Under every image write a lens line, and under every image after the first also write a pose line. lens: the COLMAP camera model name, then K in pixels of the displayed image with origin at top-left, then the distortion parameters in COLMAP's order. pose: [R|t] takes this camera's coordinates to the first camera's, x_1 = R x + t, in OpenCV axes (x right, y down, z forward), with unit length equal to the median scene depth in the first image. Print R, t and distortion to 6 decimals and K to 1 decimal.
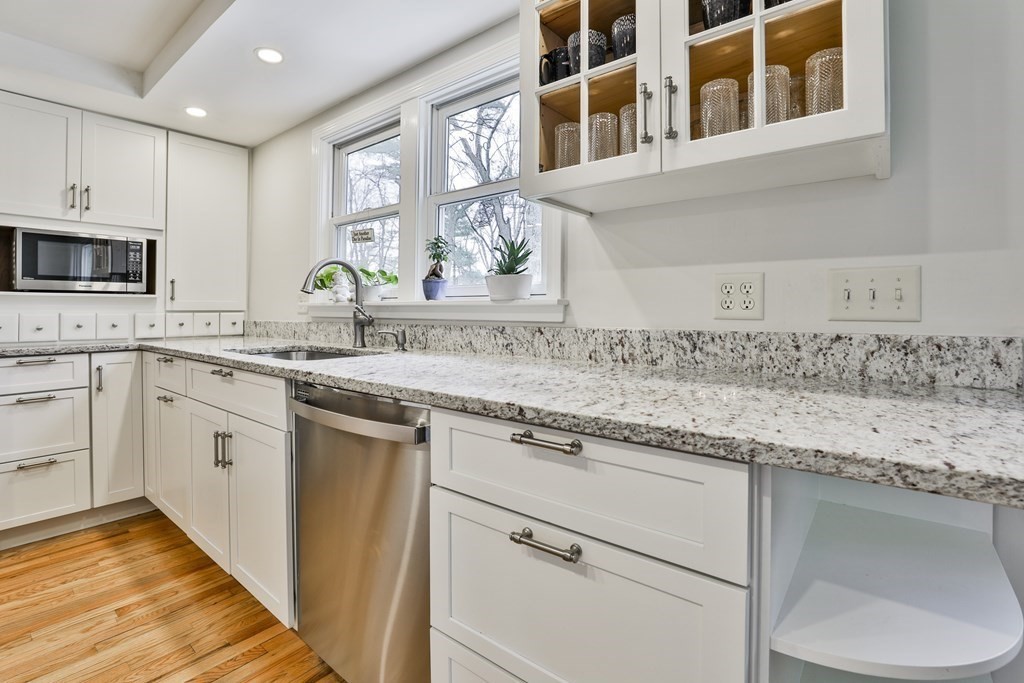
lens RADIAL K [[497.4, 0, 478.4], [0, 497.4, 309.4], [0, 0, 1]] dist [-0.022950, 0.000087]
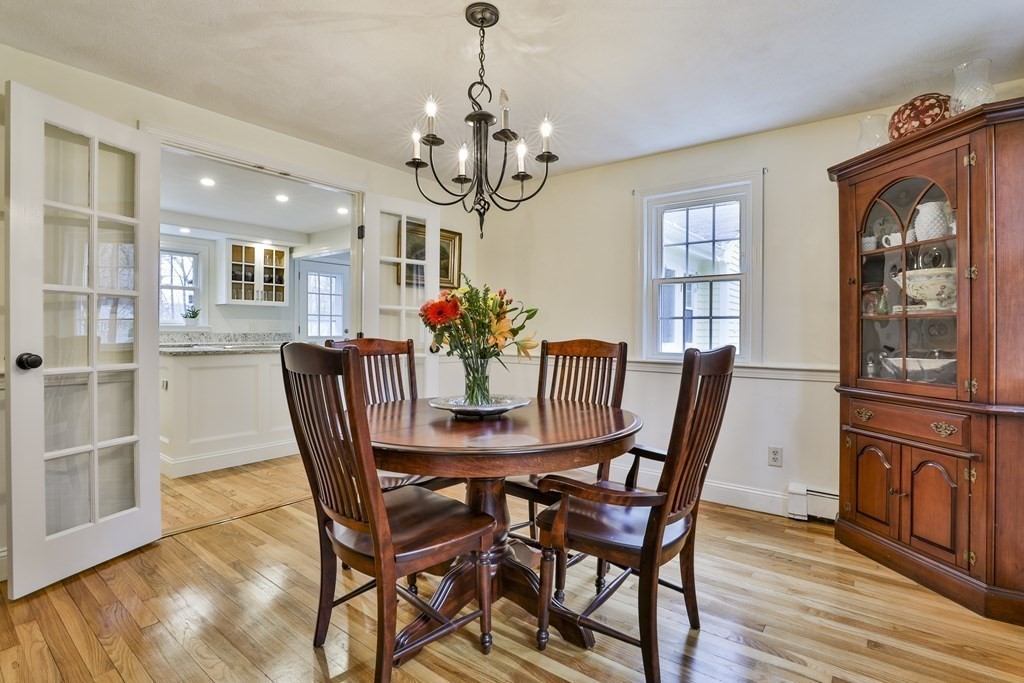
lens RADIAL K [[479.3, 0, 519.1], [0, 479.3, 330.2], [0, 0, 1]] dist [-0.029478, 0.011546]
pose [[-0.085652, -0.001018, 0.996325, -3.548606], [-0.003510, 0.999994, 0.000720, -0.000866], [-0.996319, -0.003436, -0.085655, -1.007536]]
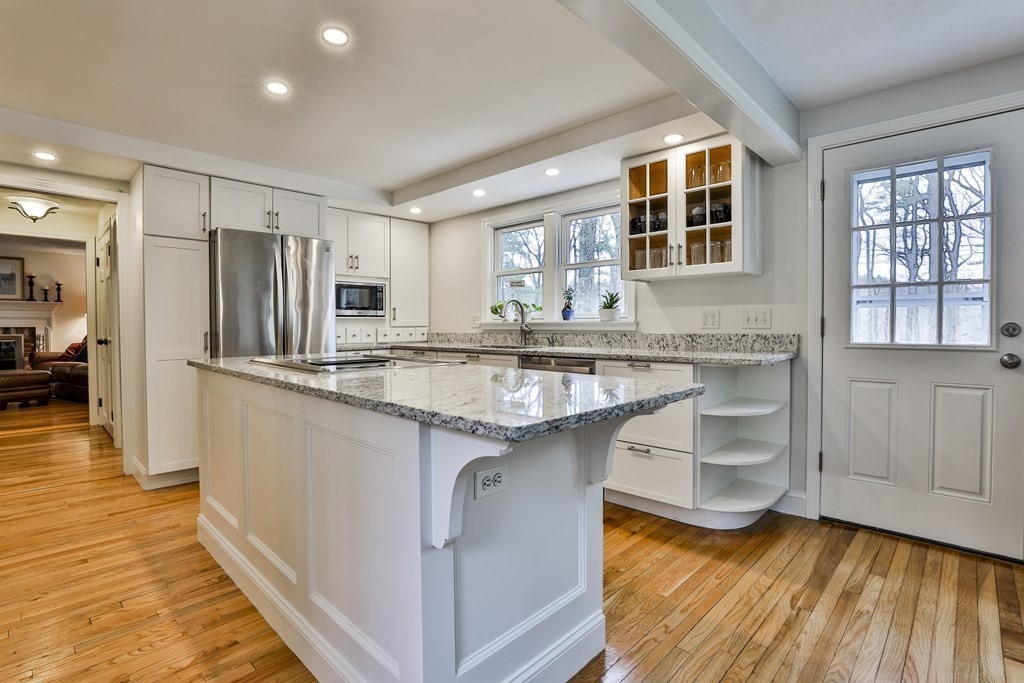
lens RADIAL K [[479.3, 0, 519.1], [0, 479.3, 330.2], [0, 0, 1]] dist [-0.029478, 0.011546]
pose [[0.999781, -0.005121, -0.020306, -0.303102], [0.005395, 0.999895, 0.013462, -0.007843], [0.020235, -0.013568, 0.999703, -1.121533]]
